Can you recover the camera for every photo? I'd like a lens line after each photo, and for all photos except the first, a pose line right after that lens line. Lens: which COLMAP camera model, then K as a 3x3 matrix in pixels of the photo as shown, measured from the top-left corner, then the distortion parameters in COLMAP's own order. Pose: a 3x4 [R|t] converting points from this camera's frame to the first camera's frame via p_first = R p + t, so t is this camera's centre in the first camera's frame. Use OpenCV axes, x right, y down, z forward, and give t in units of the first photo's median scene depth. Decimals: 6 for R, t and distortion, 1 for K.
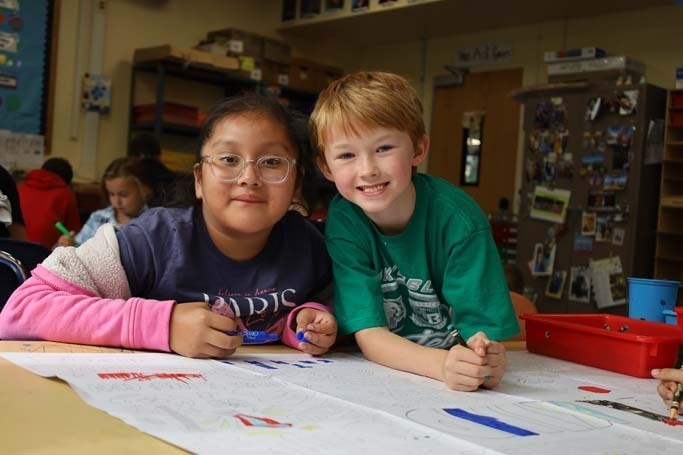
lens RADIAL K [[871.8, 0, 341.3], [0, 871.8, 227.0], [0, 0, 1]] dist [-0.003432, 0.000000]
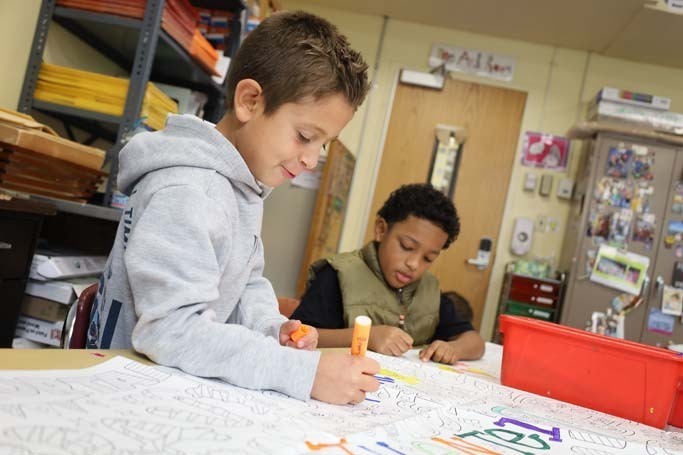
lens RADIAL K [[663.0, 0, 341.3], [0, 663.0, 228.0], [0, 0, 1]] dist [-0.001047, 0.000000]
pose [[0.740875, 0.113276, 0.662022, -0.392088], [-0.149681, 0.988733, -0.001668, -0.024009], [-0.654752, -0.097857, 0.749482, 0.696616]]
